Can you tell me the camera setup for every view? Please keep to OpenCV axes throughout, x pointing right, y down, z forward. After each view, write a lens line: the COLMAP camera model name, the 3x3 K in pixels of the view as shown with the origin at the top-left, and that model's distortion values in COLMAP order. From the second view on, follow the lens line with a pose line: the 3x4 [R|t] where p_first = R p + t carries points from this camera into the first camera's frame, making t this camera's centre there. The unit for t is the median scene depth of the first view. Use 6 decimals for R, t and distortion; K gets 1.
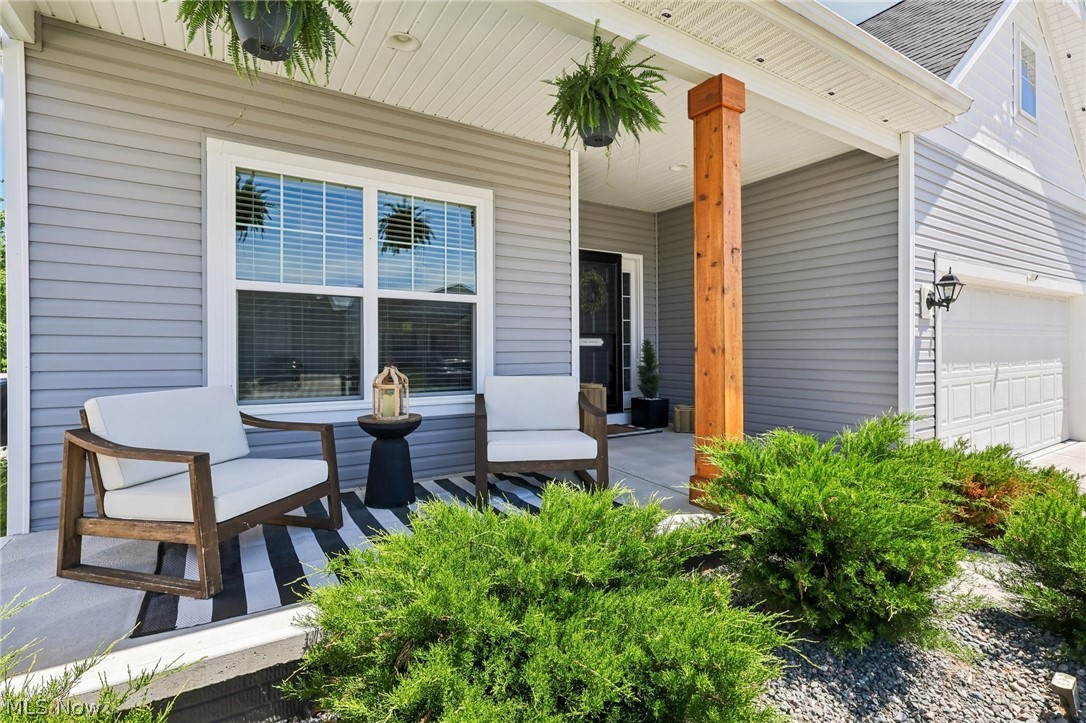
lens RADIAL K [[505.7, 0, 543.0], [0, 505.7, 361.5], [0, 0, 1]] dist [0.017856, 0.000712]
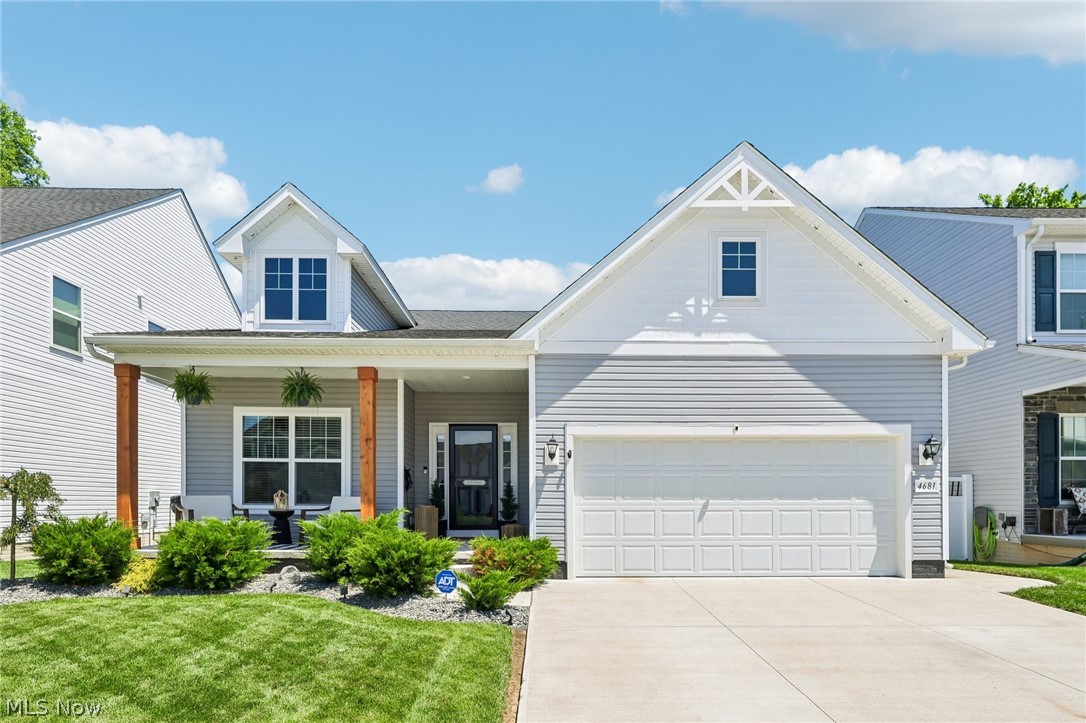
lens RADIAL K [[610.6, 0, 547.0], [0, 610.6, 509.3], [0, 0, 1]] dist [0.028371, 0.000315]
pose [[0.853173, 0.016860, -0.521355, 1.877203], [-0.021195, 0.999773, -0.002354, 0.065118], [0.521197, 0.013058, 0.853336, -0.706094]]
